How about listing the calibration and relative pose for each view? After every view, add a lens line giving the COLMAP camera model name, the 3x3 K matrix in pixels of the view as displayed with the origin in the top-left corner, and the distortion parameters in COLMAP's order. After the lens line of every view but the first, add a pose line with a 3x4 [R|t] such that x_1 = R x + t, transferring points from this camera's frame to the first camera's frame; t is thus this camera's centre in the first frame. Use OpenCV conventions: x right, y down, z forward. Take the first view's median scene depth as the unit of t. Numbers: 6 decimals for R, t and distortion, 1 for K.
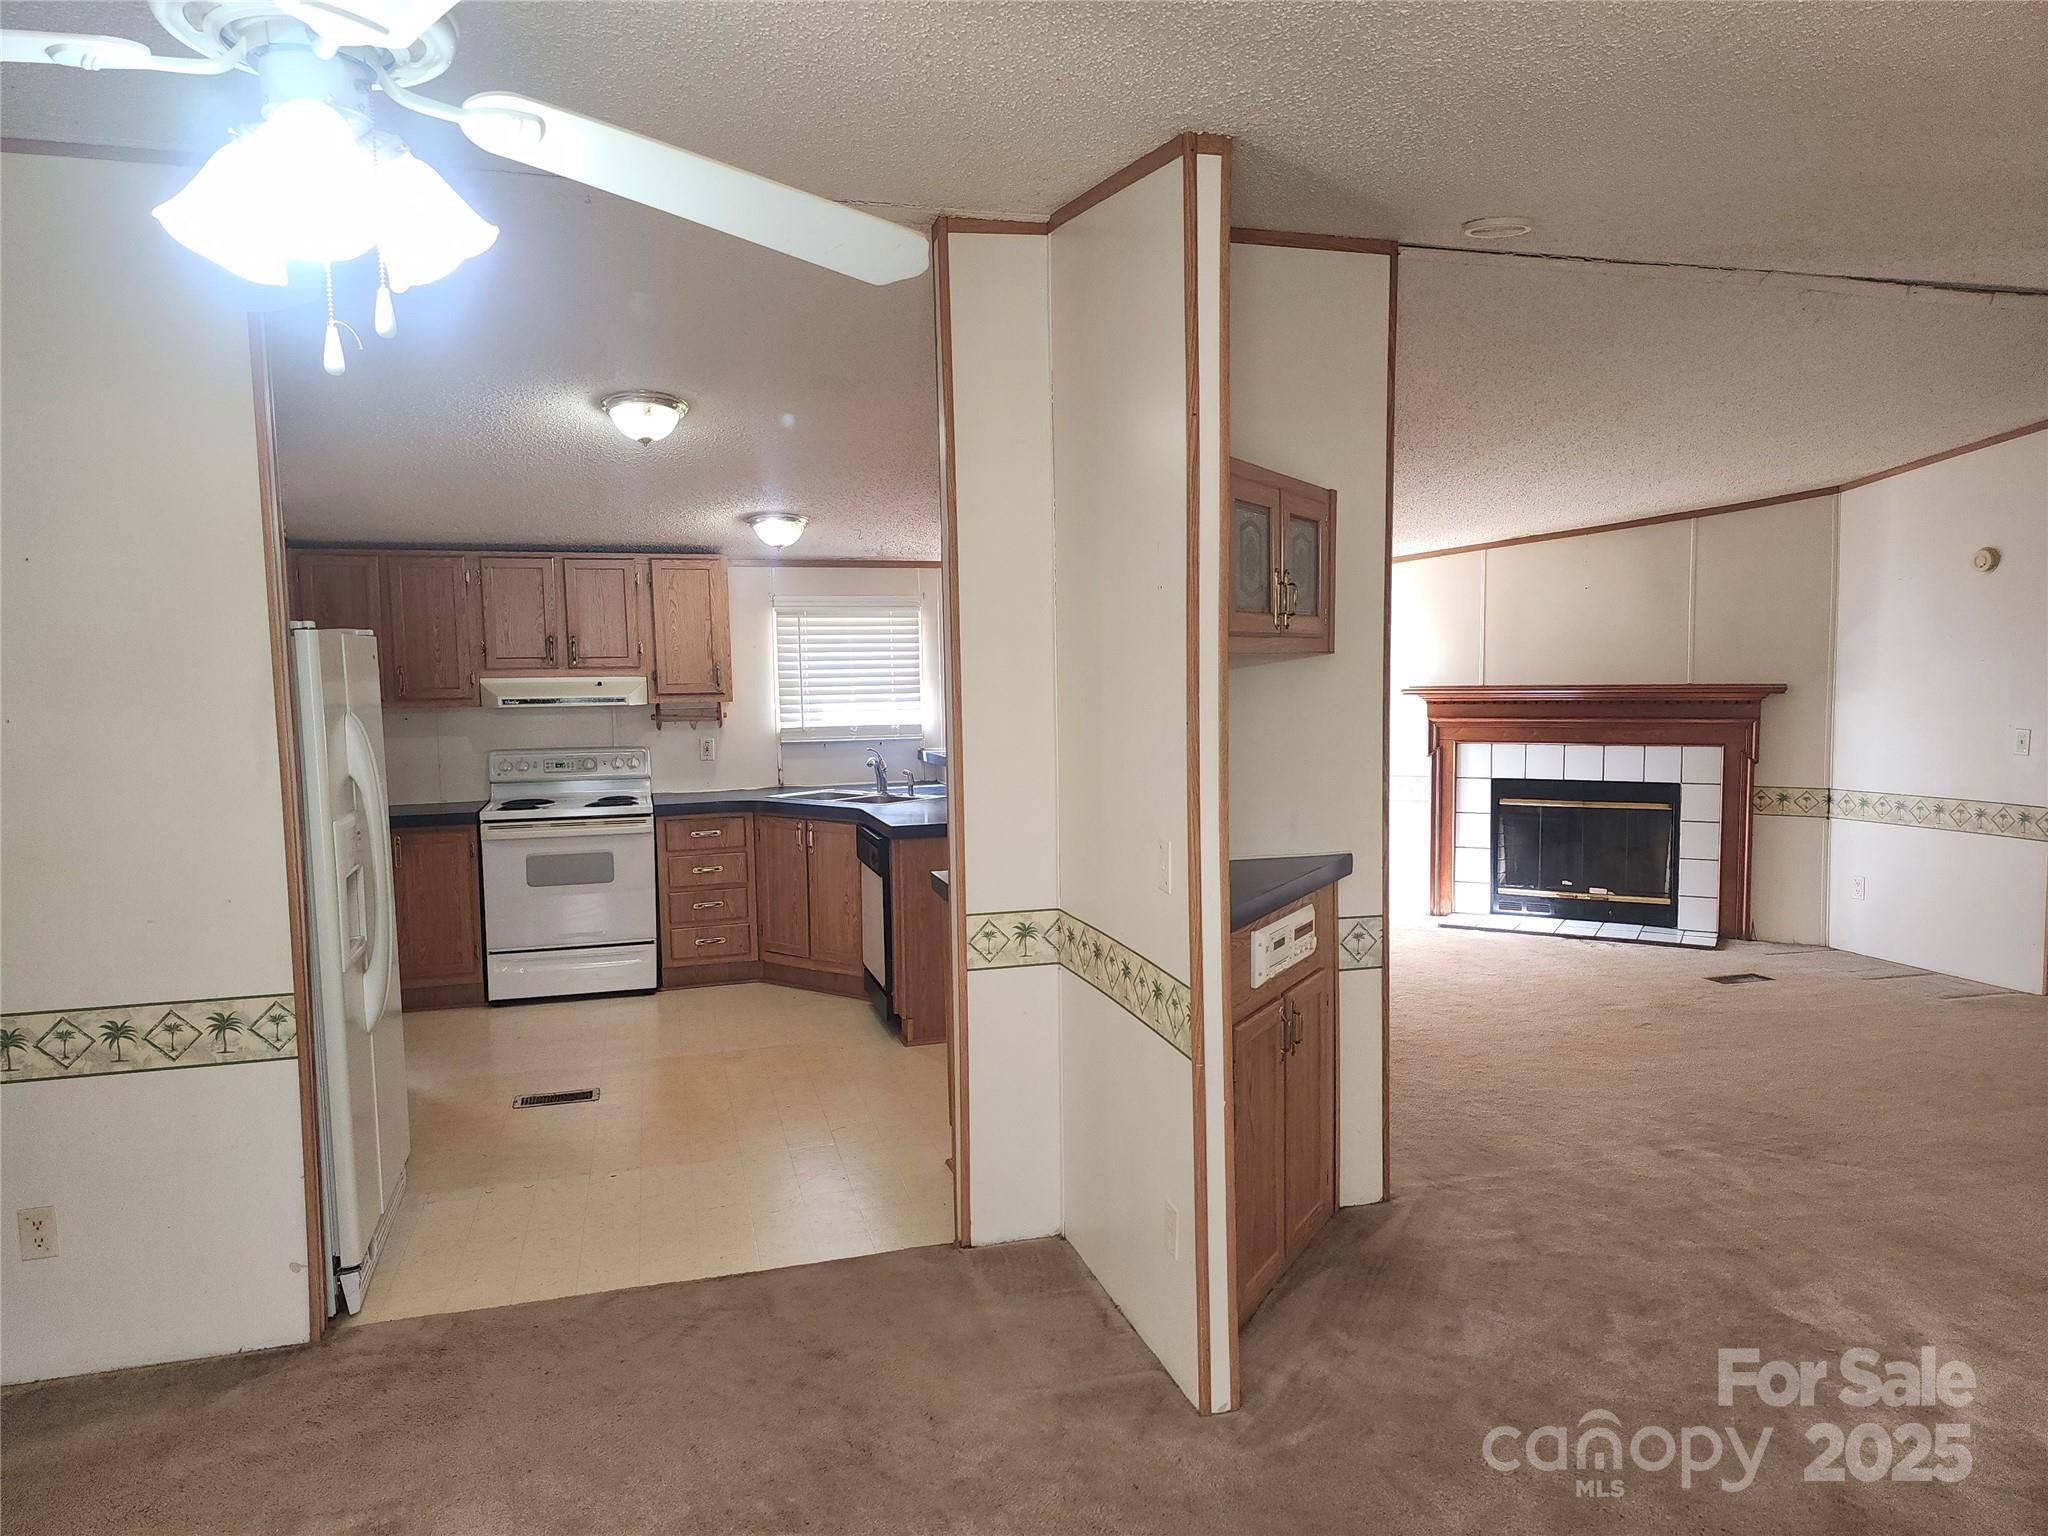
lens RADIAL K [[1363.6, 0, 1037.3], [0, 1363.6, 774.5], [0, 0, 1]] dist [0.078406, -0.066917]
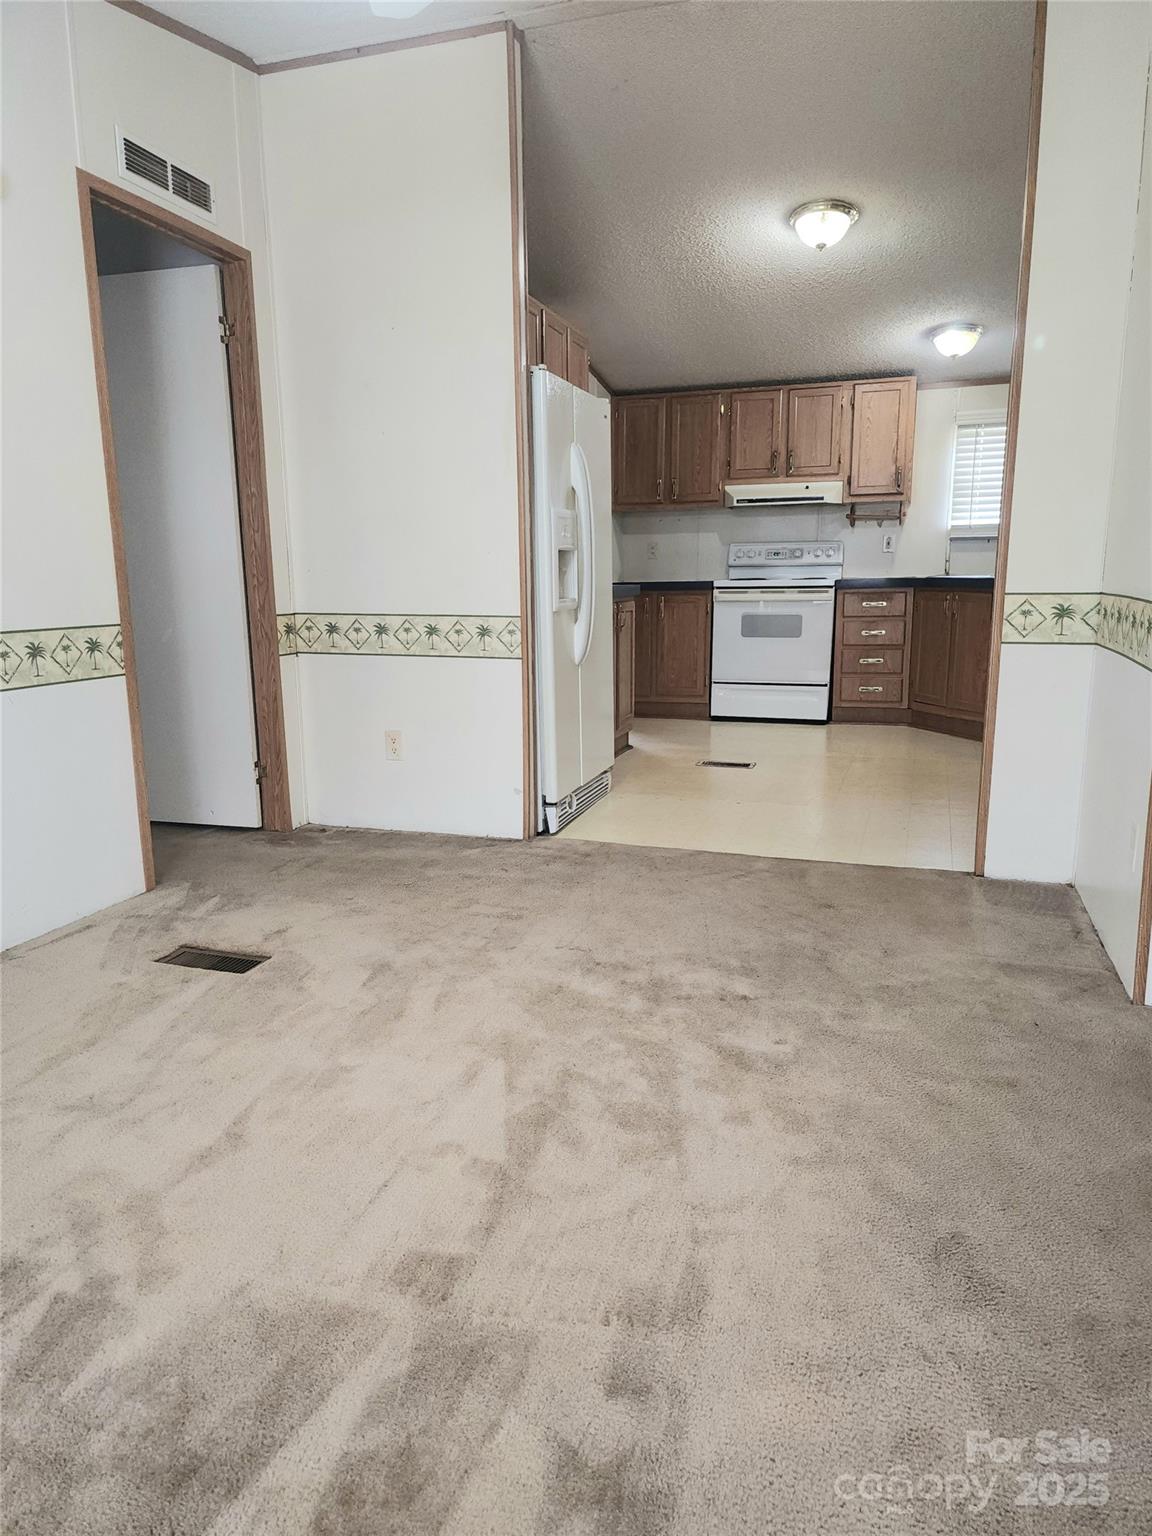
lens RADIAL K [[1022.7, 0, 575.0], [0, 1022.7, 770.5], [0, 0, 1]] dist [0.078406, -0.066917]
pose [[0.823388, 0.116834, -0.555322, 0.083256], [-0.049563, 0.989643, 0.134722, 0.083237], [0.565311, -0.083405, 0.820651, 0.038464]]
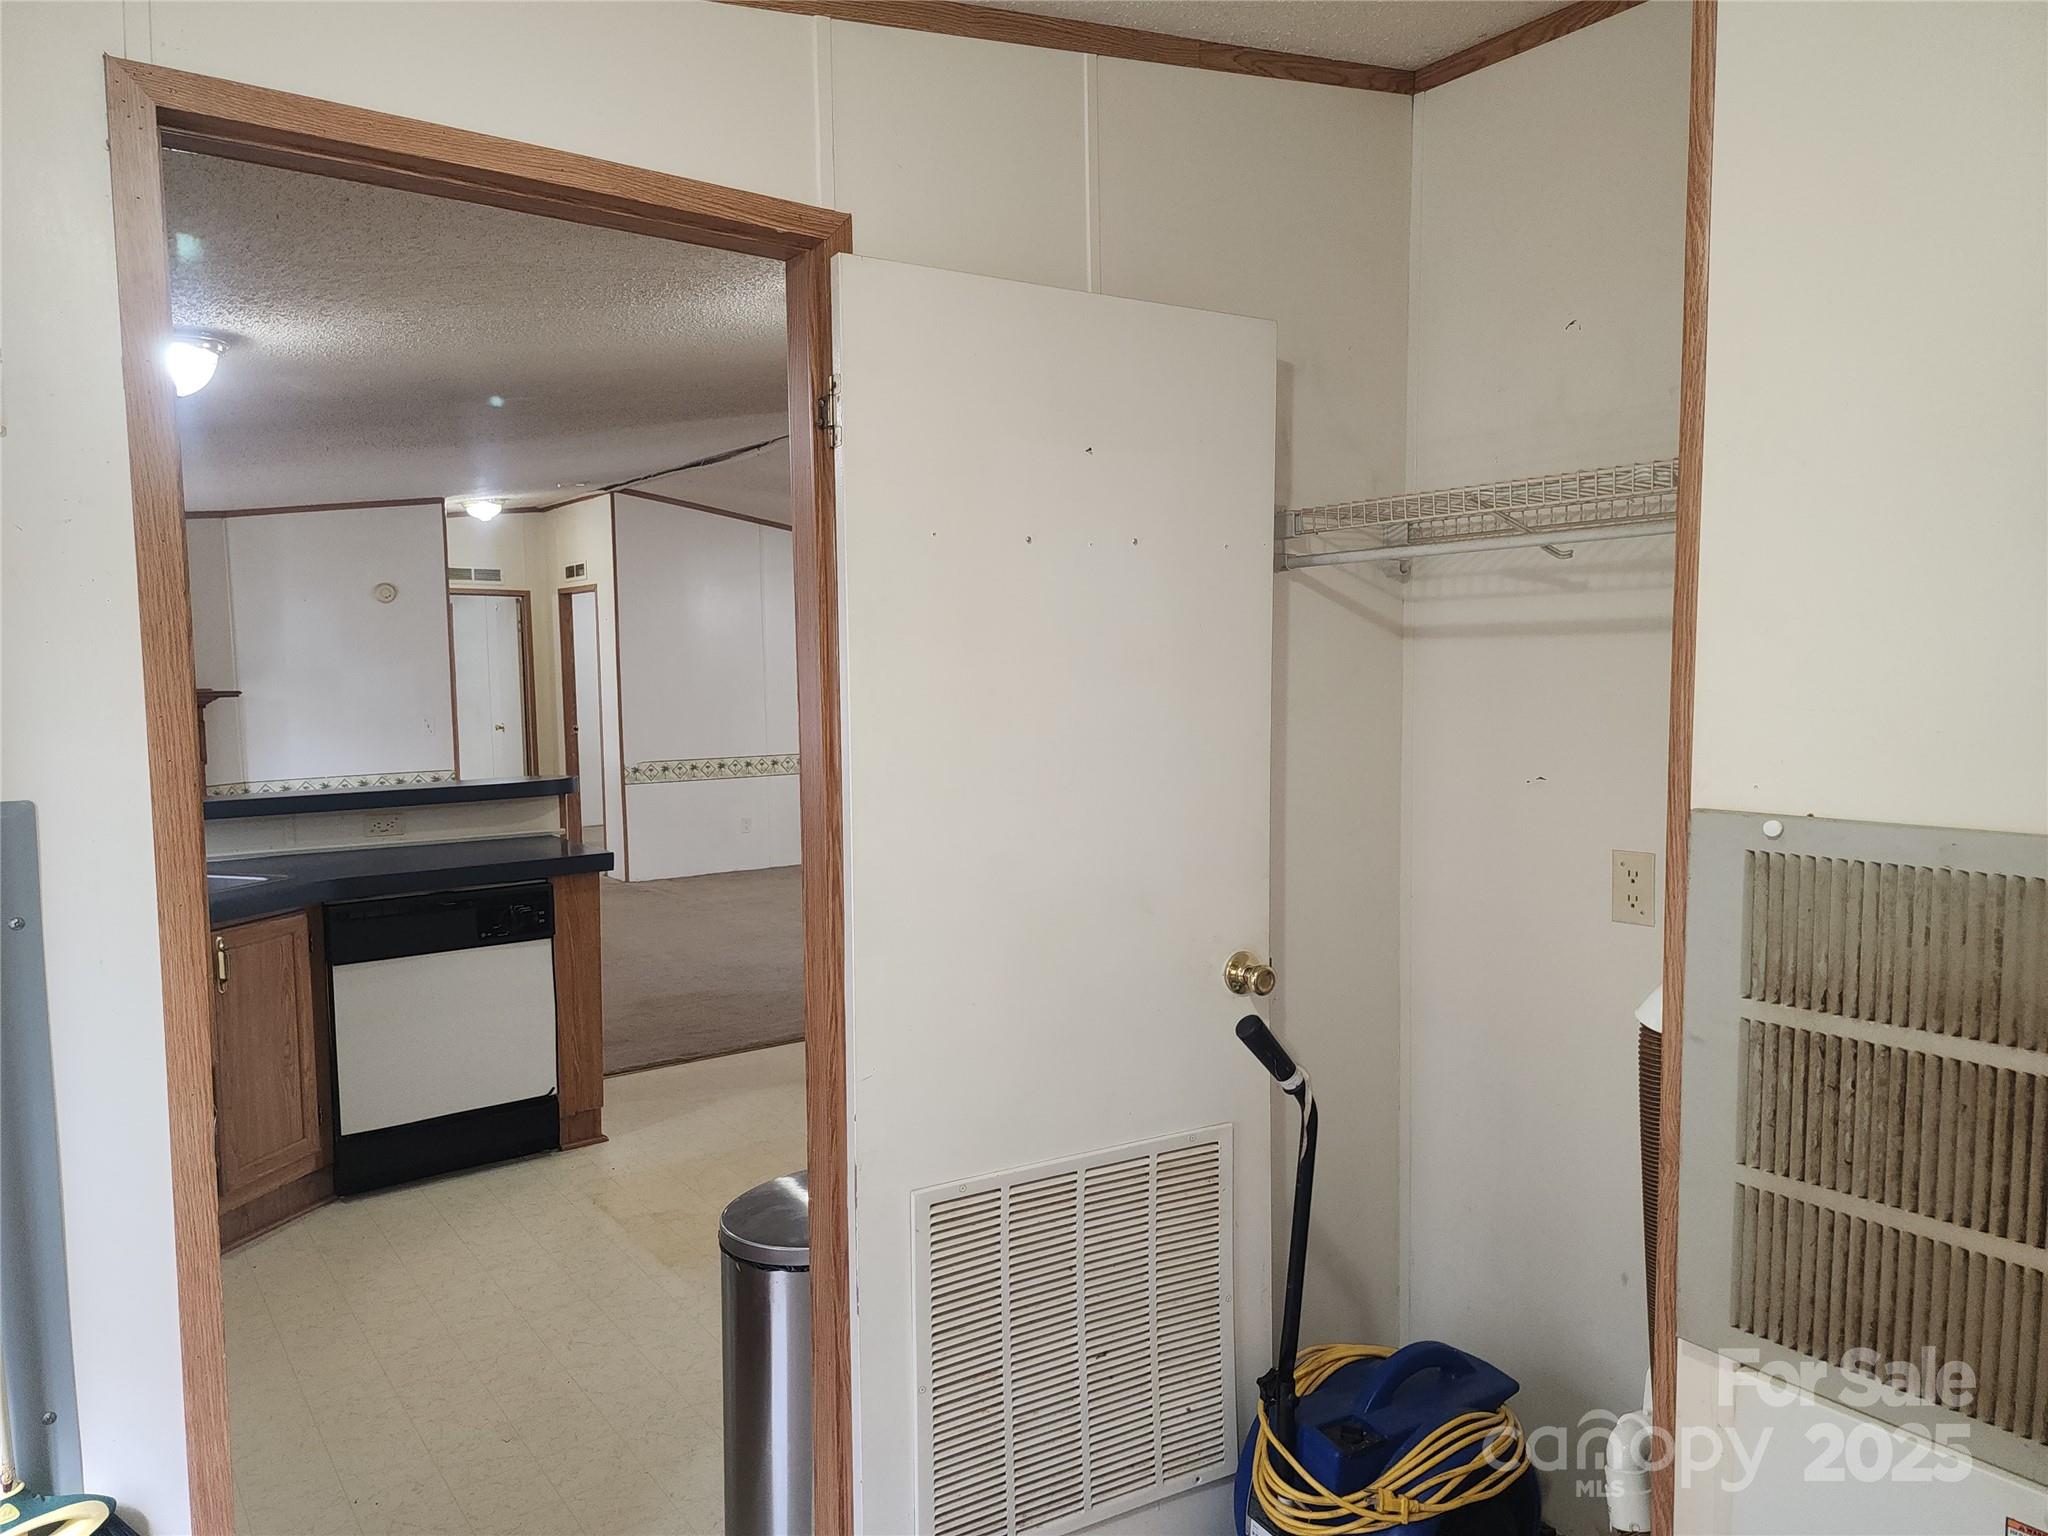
lens RADIAL K [[1363.6, 0, 1028.9], [0, 1363.6, 800.5], [0, 0, 1]] dist [0.078406, -0.066917]
pose [[-0.355068, -0.072960, 0.931989, -0.771471], [0.088756, 0.989815, 0.111301, -0.048073], [-0.930618, 0.122240, -0.344976, 0.881811]]
